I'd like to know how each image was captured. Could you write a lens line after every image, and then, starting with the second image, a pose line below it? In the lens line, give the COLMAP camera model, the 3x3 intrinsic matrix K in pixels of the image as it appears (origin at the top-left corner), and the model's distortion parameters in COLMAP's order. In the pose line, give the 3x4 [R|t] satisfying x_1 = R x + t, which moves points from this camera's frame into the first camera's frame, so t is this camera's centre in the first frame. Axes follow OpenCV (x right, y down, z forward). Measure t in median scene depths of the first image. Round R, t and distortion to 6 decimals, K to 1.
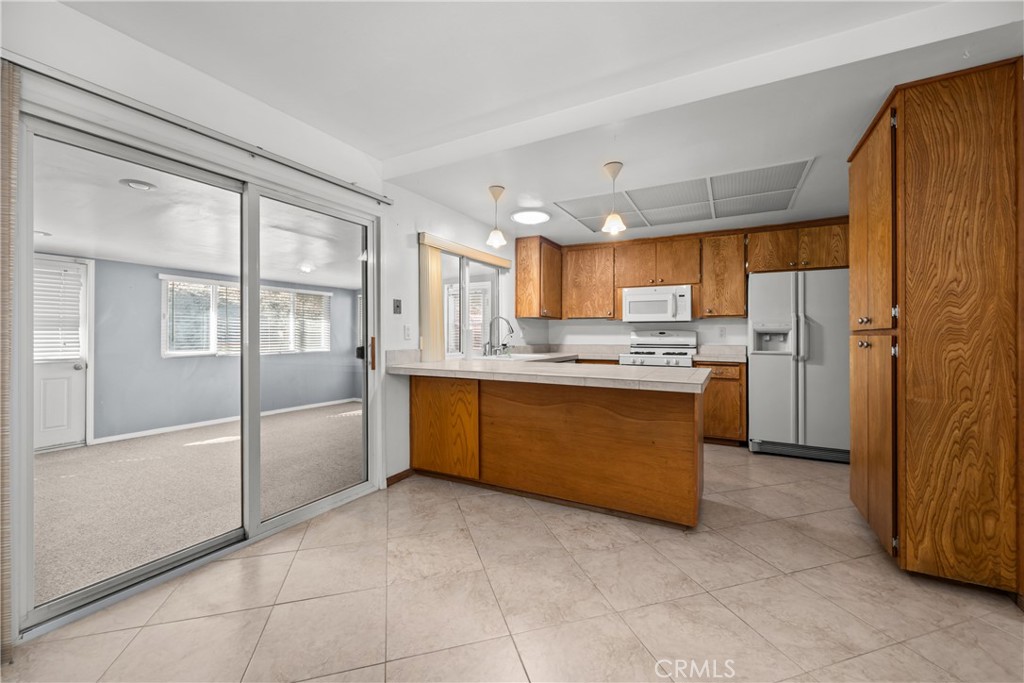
lens RADIAL K [[408.7, 0, 514.7], [0, 408.7, 332.9], [0, 0, 1]] dist [-0.001719, 0.000389]
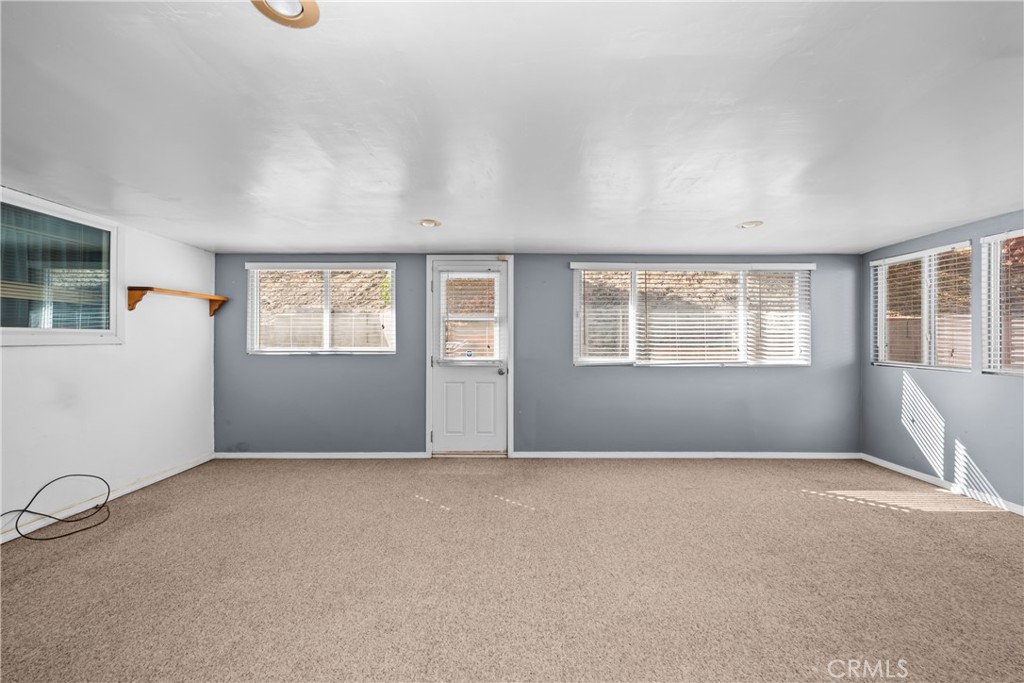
lens RADIAL K [[408.7, 0, 515.3], [0, 408.7, 337.2], [0, 0, 1]] dist [-0.001719, 0.000389]
pose [[0.478828, -0.003716, -0.877901, -0.237052], [0.005150, 0.999986, -0.001424, 0.006066], [0.877894, -0.003840, 0.478840, 0.584474]]
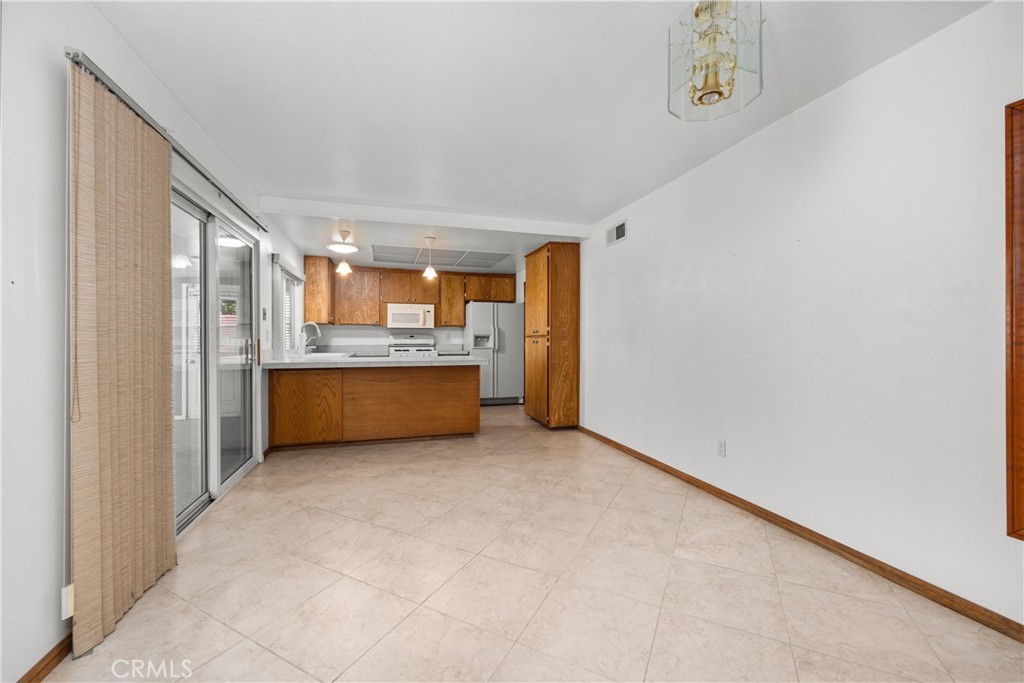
lens RADIAL K [[408.7, 0, 514.2], [0, 408.7, 343.1], [0, 0, 1]] dist [-0.001719, 0.000389]
pose [[0.694448, -0.008357, 0.719494, -0.476581], [-0.004409, 0.999864, 0.015869, -0.000390], [-0.719529, -0.014193, 0.694317, -0.281627]]
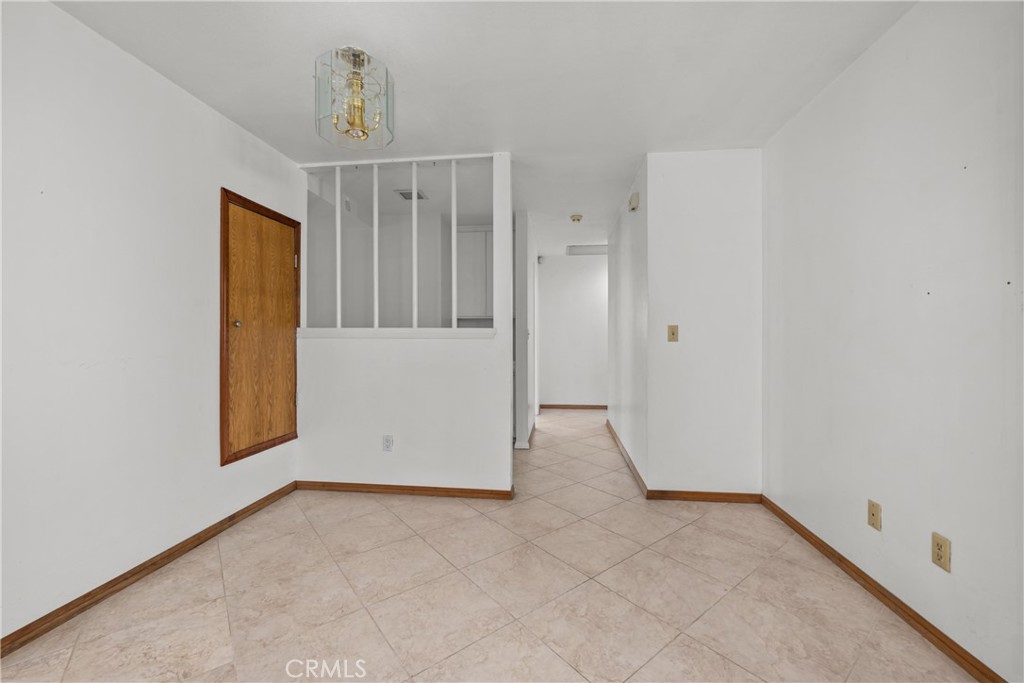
lens RADIAL K [[408.7, 0, 518.1], [0, 408.7, 339.0], [0, 0, 1]] dist [-0.001719, 0.000389]
pose [[-0.922362, 0.001708, -0.386322, -0.064416], [0.003803, 0.999982, -0.004659, 0.004742], [0.386307, -0.005767, -0.922352, 0.332646]]
